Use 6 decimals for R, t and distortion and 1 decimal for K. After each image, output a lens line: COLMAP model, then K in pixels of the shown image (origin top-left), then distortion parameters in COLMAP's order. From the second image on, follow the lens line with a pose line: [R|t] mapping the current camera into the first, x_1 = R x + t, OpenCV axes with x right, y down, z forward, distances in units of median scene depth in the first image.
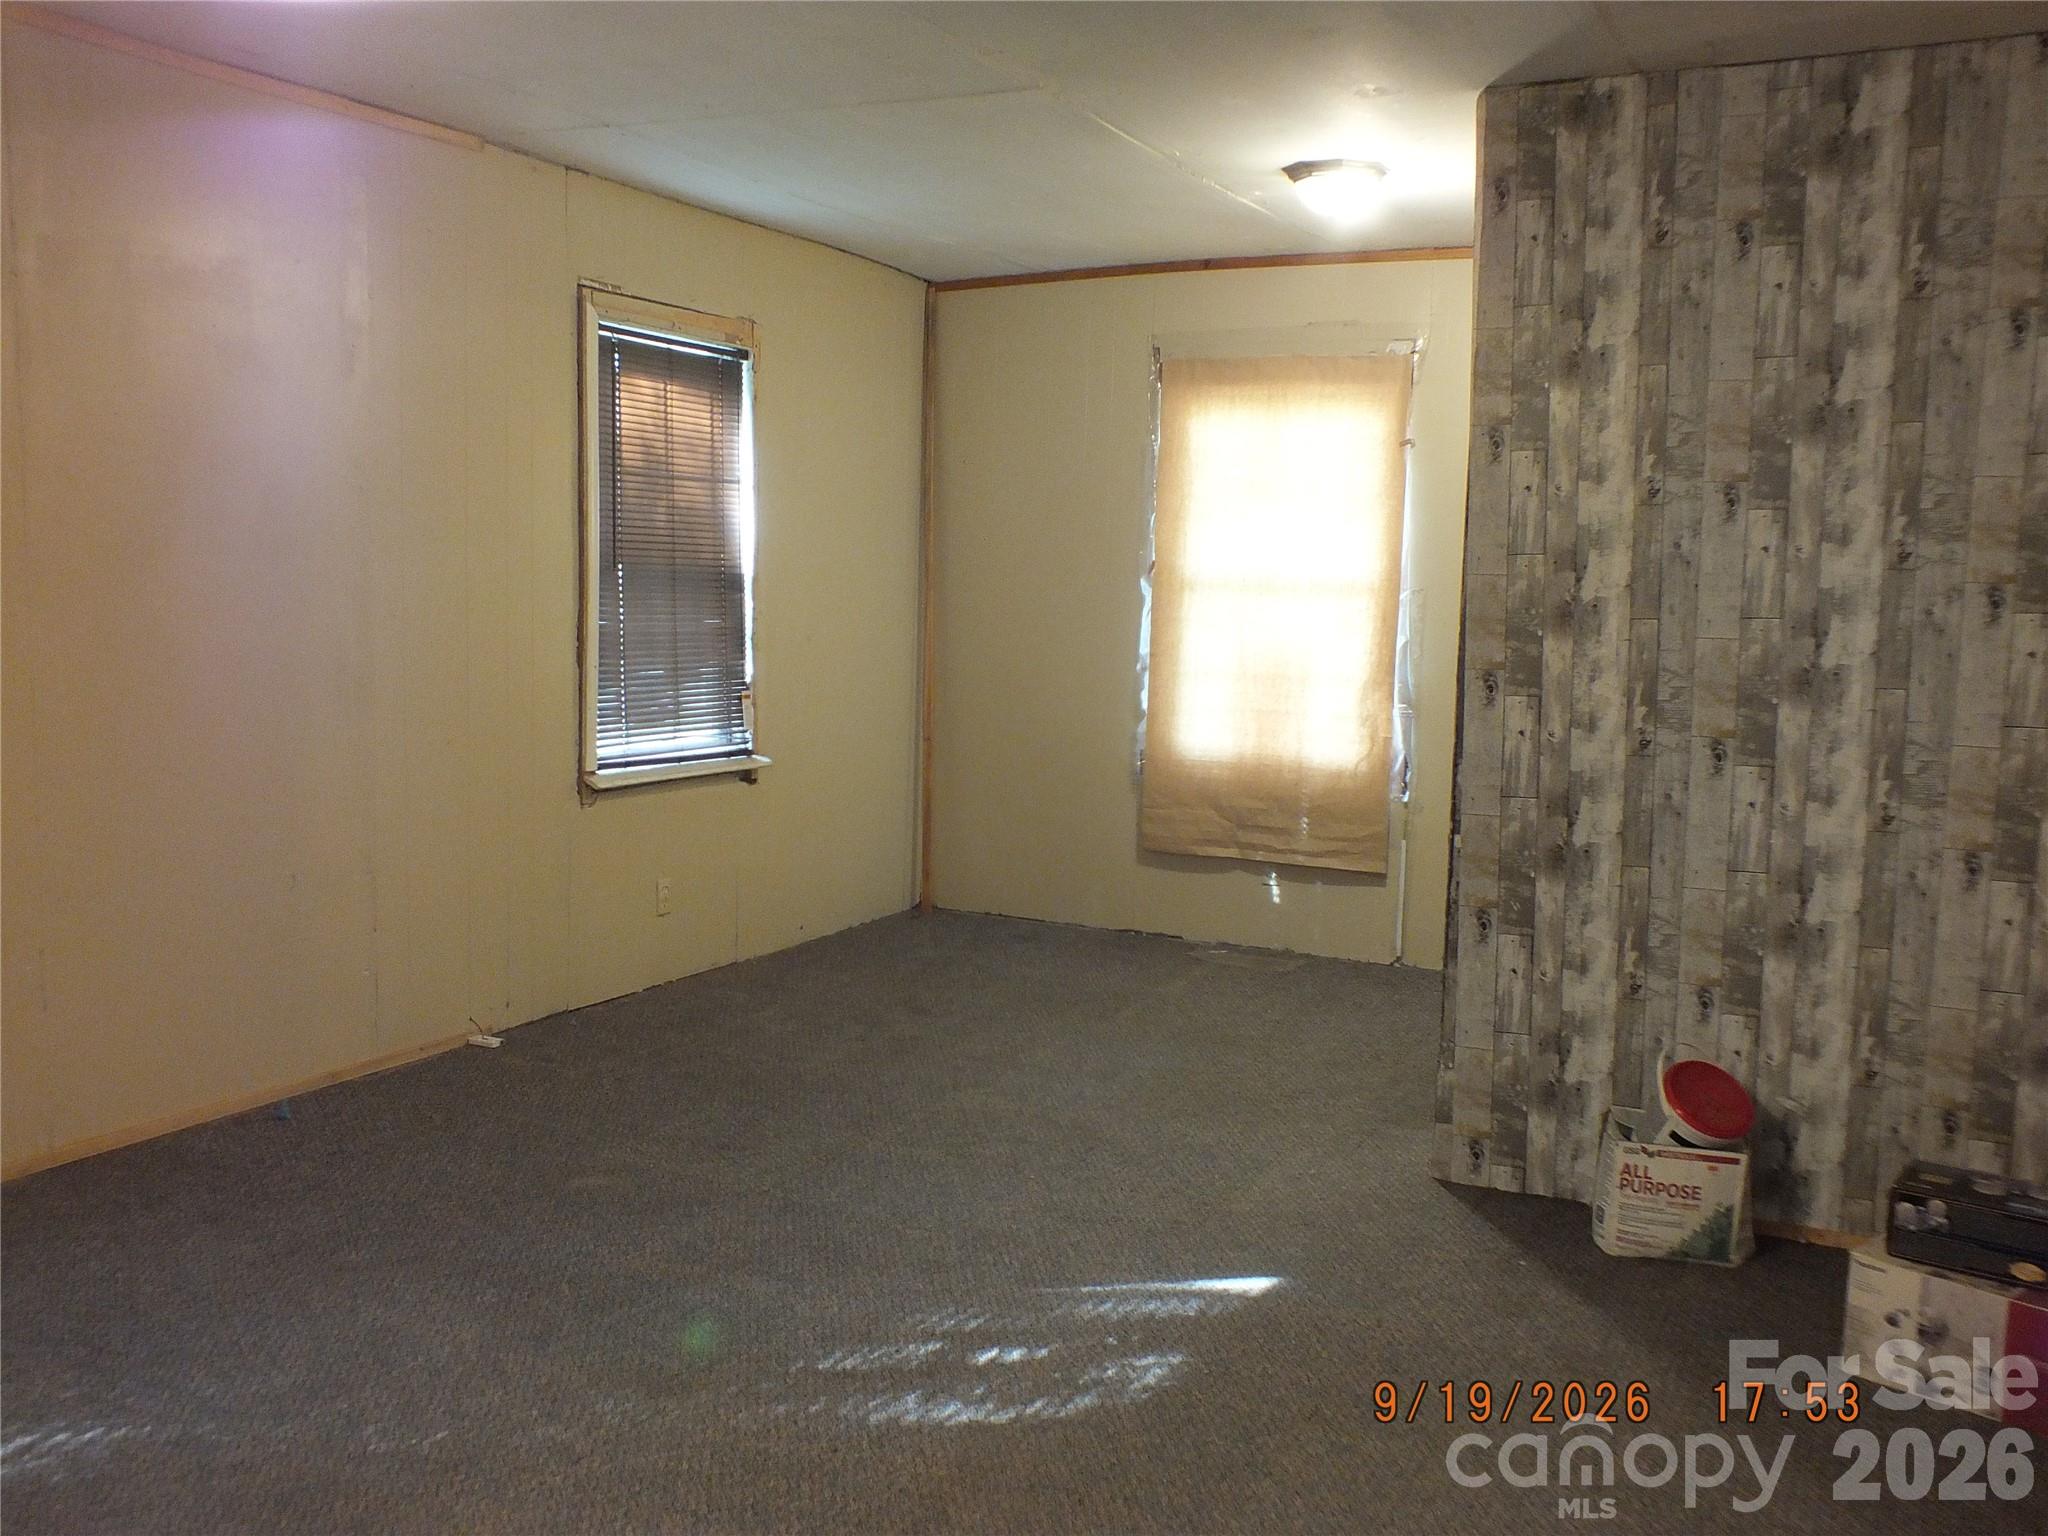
lens RADIAL K [[1886.4, 0, 1024.0], [0, 1886.4, 768.0], [0, 0, 1]] dist [-0.000570, 0.009415]
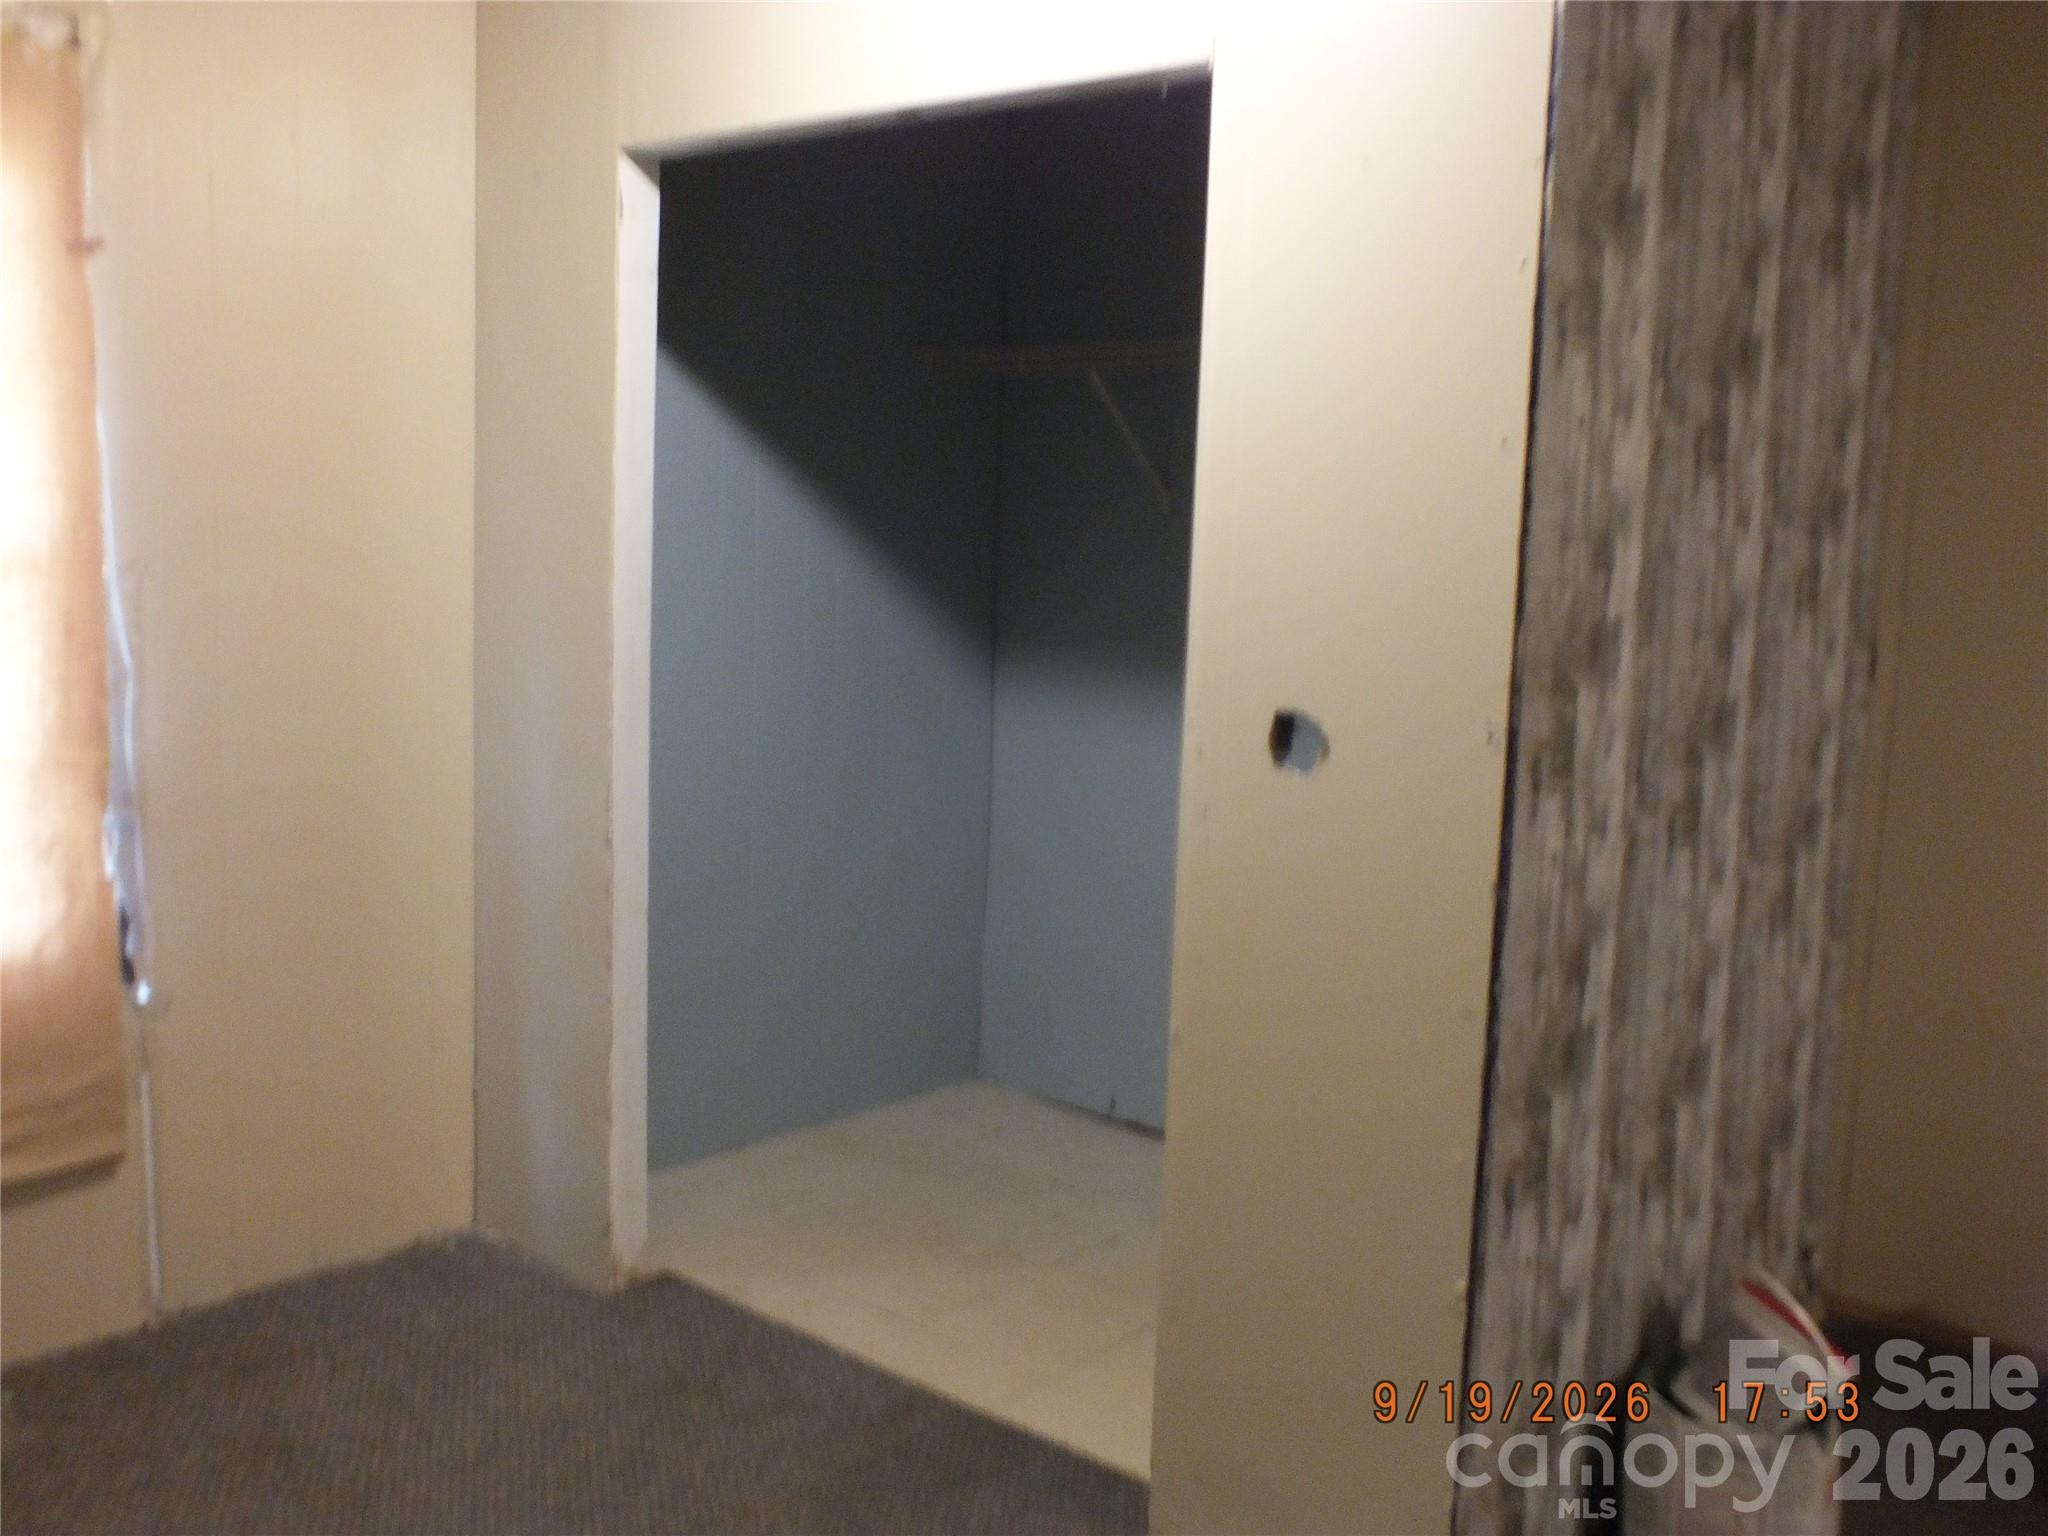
lens RADIAL K [[1886.4, 0, 1024.0], [0, 1886.4, 768.0], [0, 0, 1]] dist [-0.000570, 0.009415]
pose [[0.235582, -0.141278, 0.961531, -0.206208], [0.080240, 0.988827, 0.125629, -0.084500], [-0.968536, 0.047557, 0.244286, 0.661536]]
